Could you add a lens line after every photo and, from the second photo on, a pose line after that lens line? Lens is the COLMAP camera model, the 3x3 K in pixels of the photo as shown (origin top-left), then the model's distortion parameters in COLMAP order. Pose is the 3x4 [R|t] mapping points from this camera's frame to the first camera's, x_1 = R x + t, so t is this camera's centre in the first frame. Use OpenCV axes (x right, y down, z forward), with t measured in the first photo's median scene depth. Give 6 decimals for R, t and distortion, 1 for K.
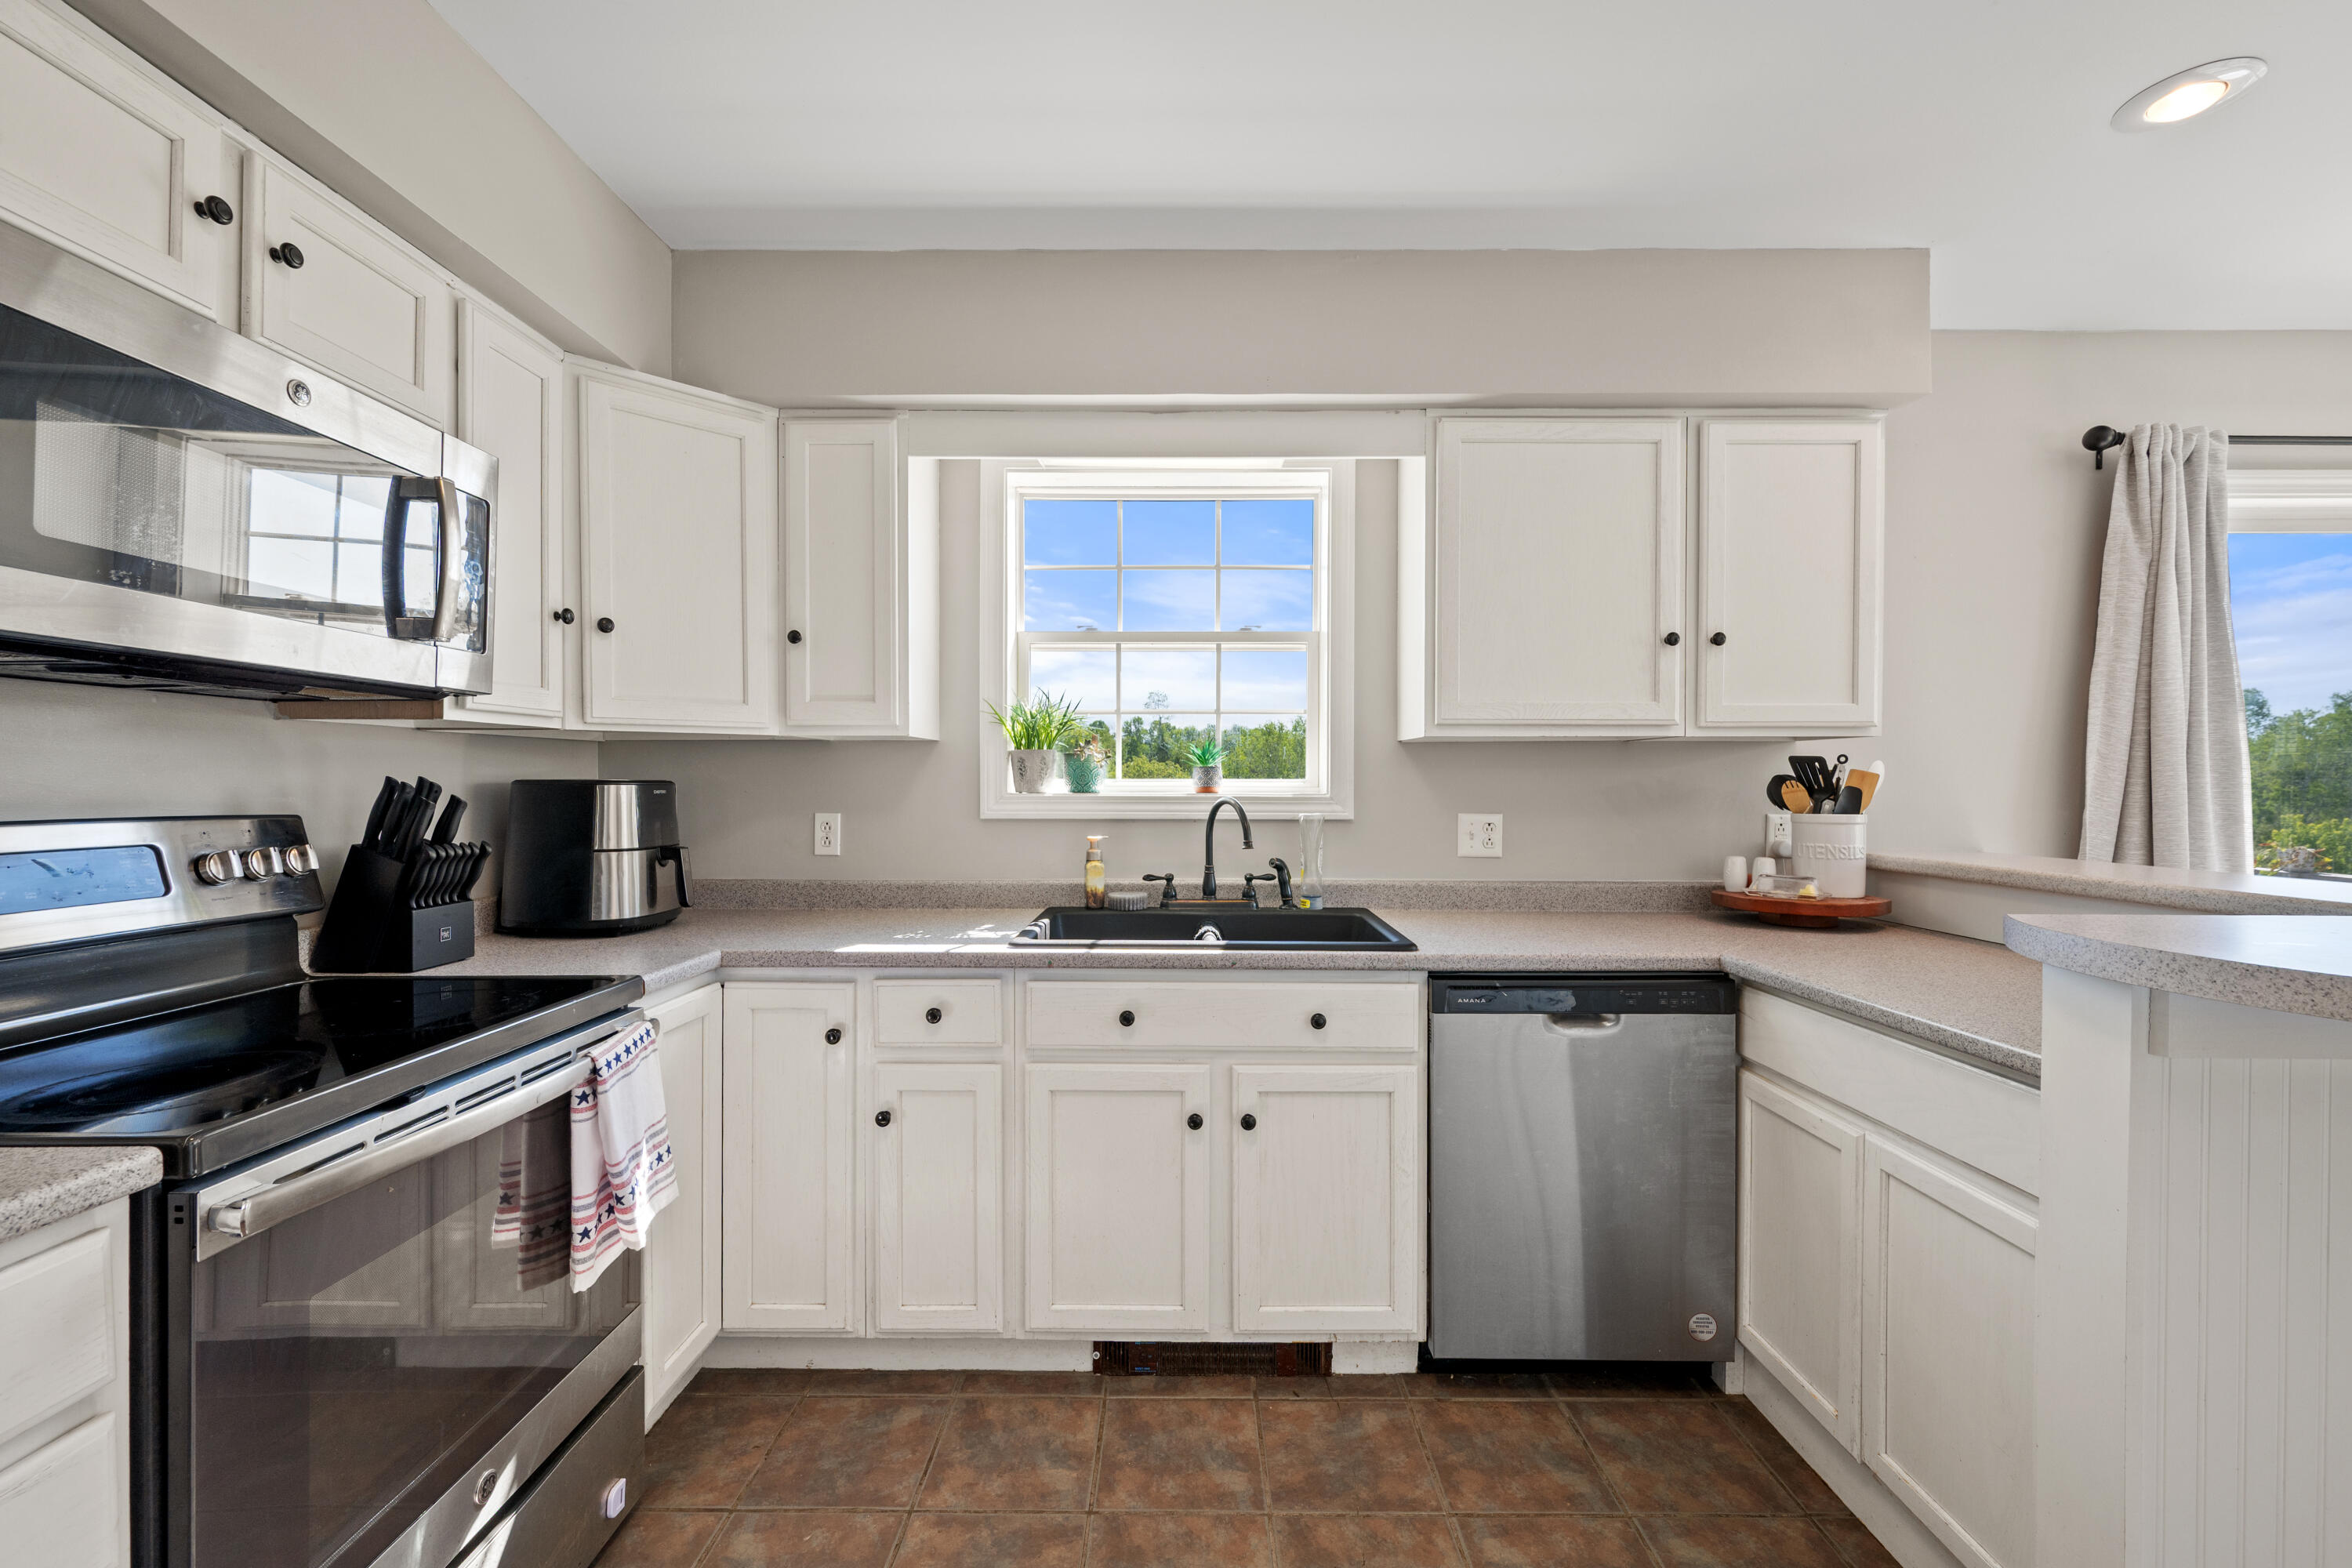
lens RADIAL K [[957.4, 0, 1180.8], [0, 957.4, 789.9], [0, 0, 1]] dist [-0.002345, -0.000230]
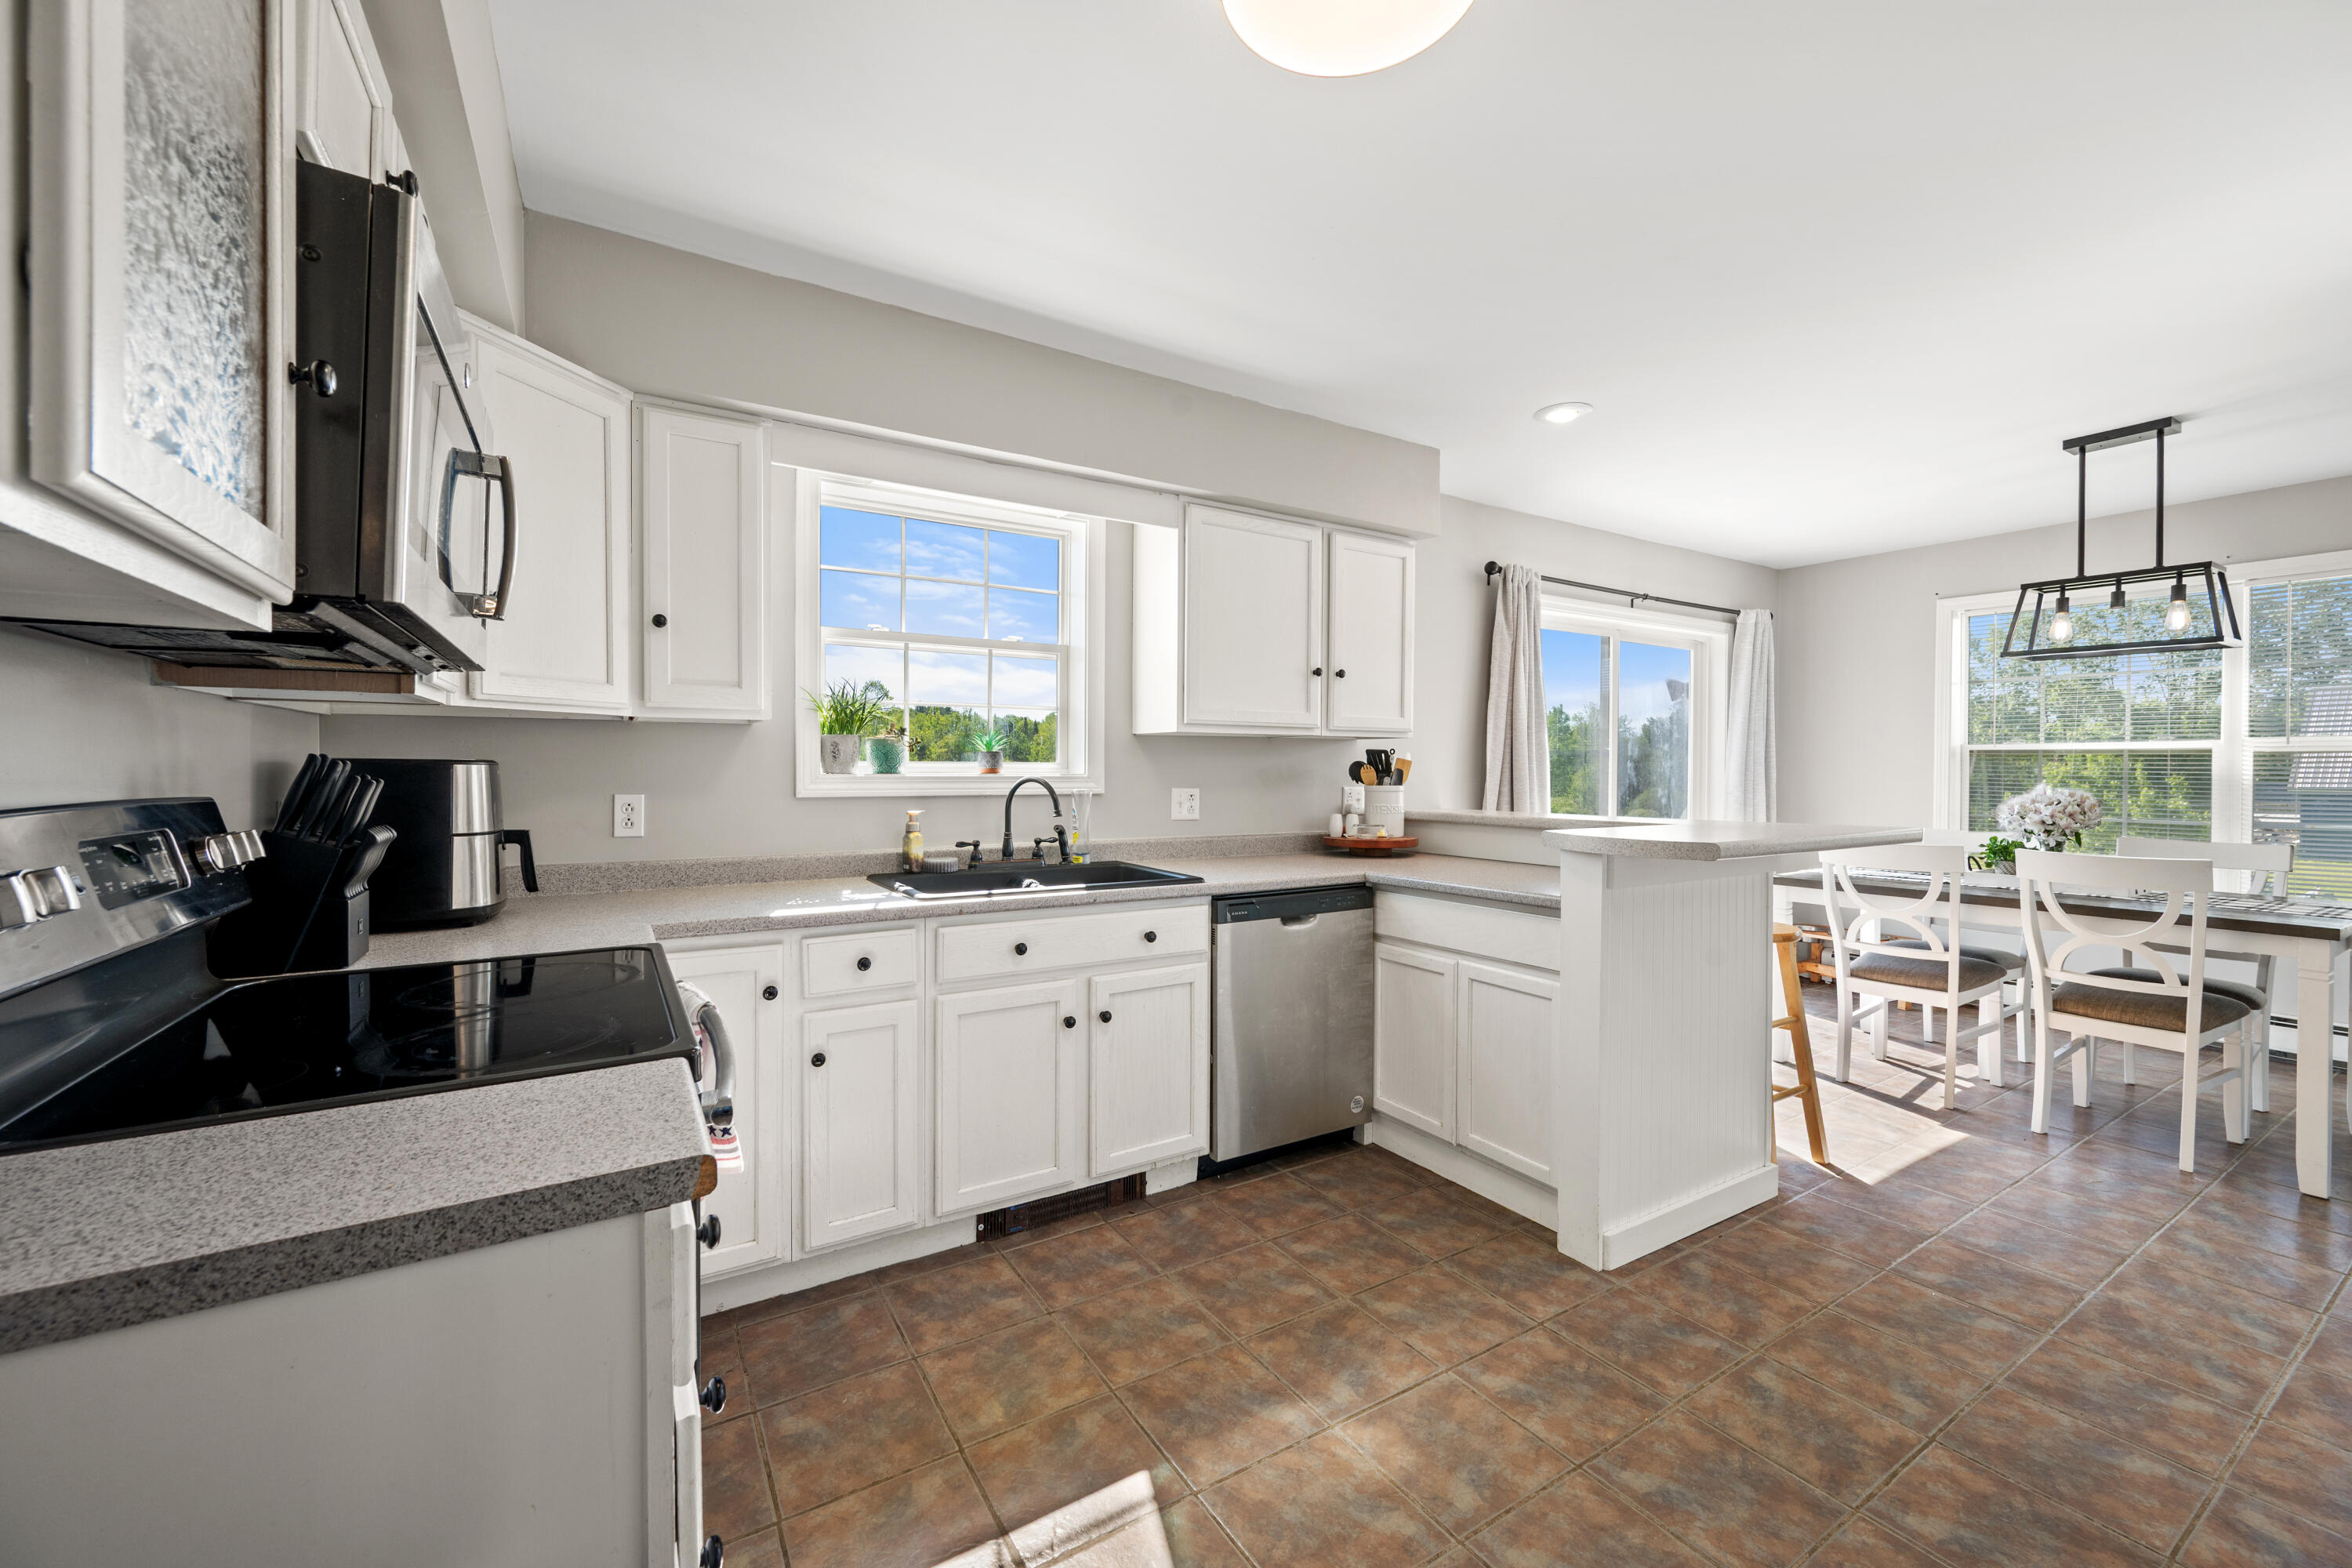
lens RADIAL K [[925.5, 0, 1183.6], [0, 925.5, 777.1], [0, 0, 1]] dist [-0.000753, 0.000515]
pose [[0.845159, -0.003572, 0.534503, -0.456253], [0.001762, 0.999991, 0.003896, 0.004340], [-0.534512, -0.002351, 0.845157, -0.135953]]
